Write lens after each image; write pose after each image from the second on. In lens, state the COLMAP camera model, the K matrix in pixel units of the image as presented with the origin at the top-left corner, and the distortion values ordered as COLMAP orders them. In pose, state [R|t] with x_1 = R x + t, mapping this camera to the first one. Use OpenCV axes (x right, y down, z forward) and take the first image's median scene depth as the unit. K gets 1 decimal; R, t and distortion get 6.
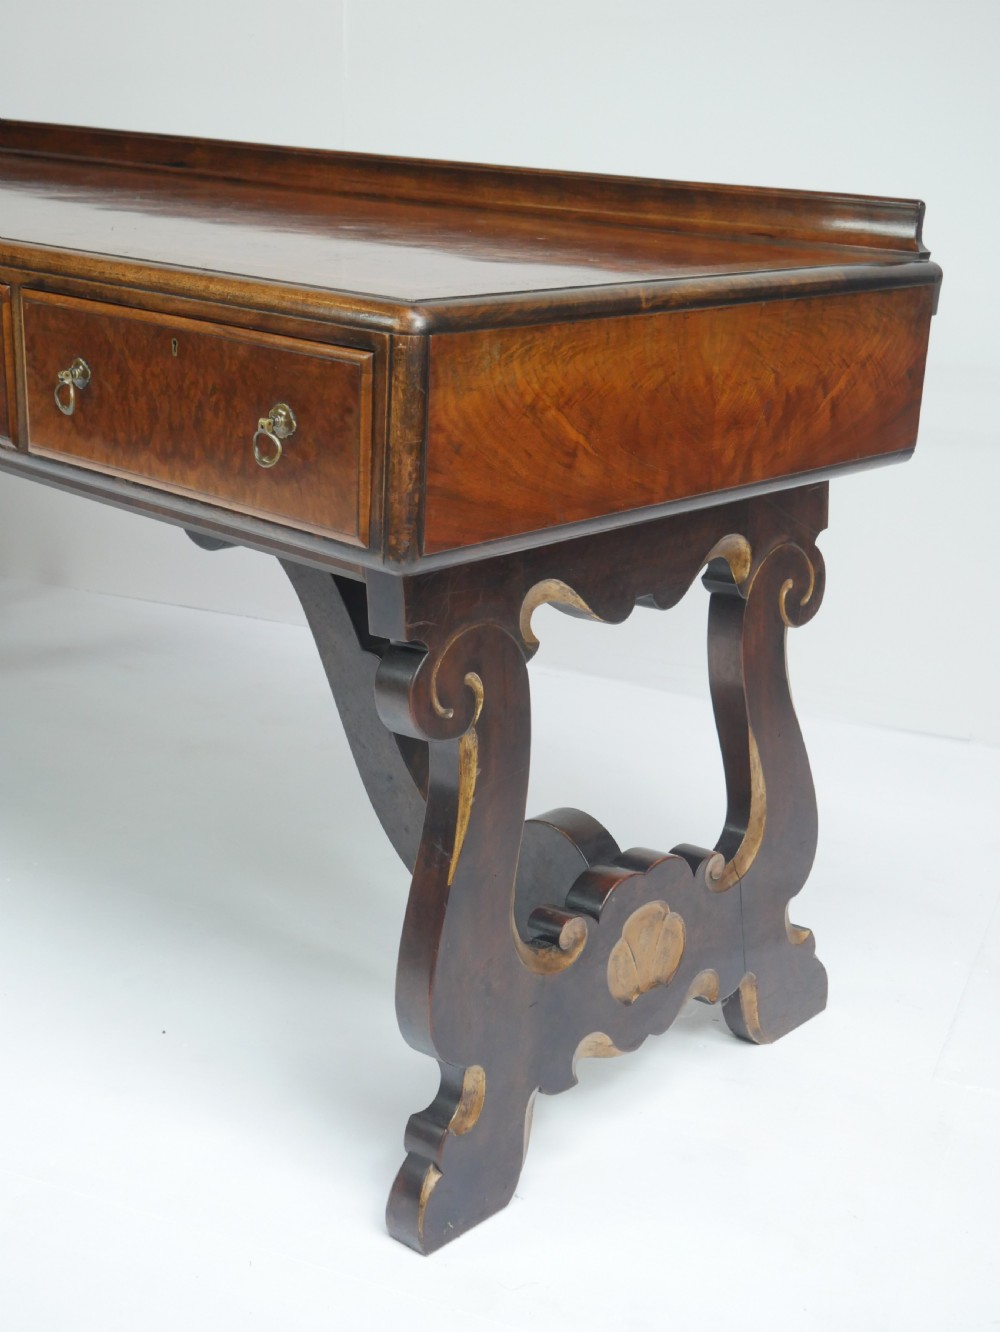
lens RADIAL K [[1776.3, 0, 502.9], [0, 1776.3, 684.7], [0, 0, 1]] dist [0.021220, -0.034981]
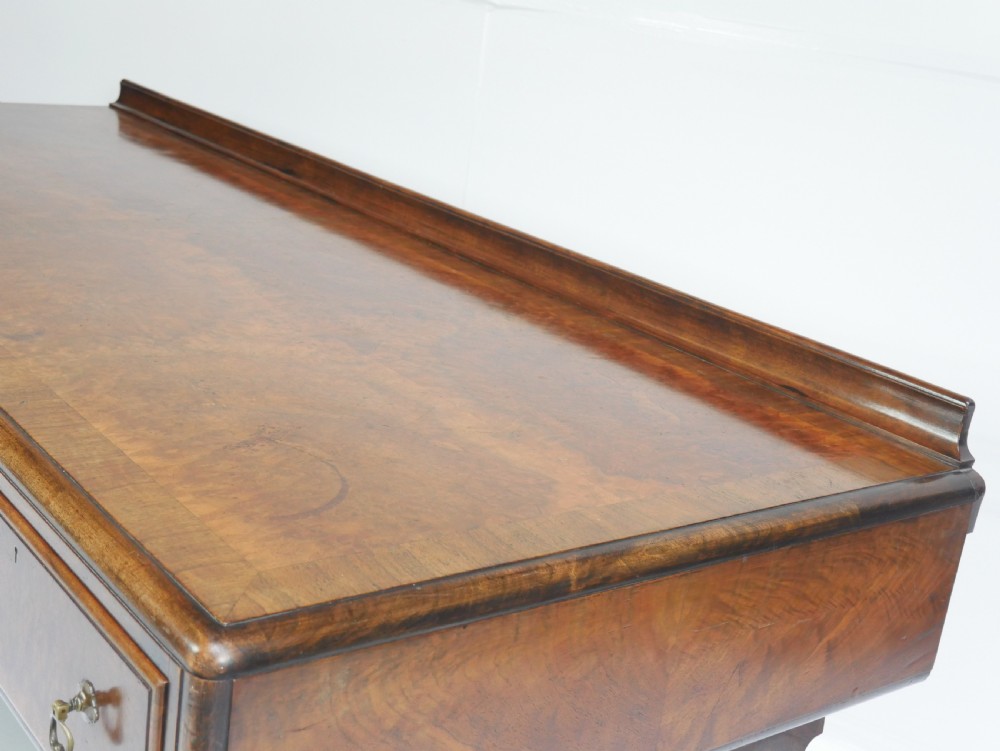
lens RADIAL K [[1333.6, 0, 500.0], [0, 1333.6, 375.5], [0, 0, 1]] dist [0.021220, -0.034981]
pose [[0.982913, 0.131780, -0.128518, 0.105127], [-0.137405, 0.989865, -0.035891, -0.266469], [0.122486, 0.052936, 0.991058, 0.372431]]
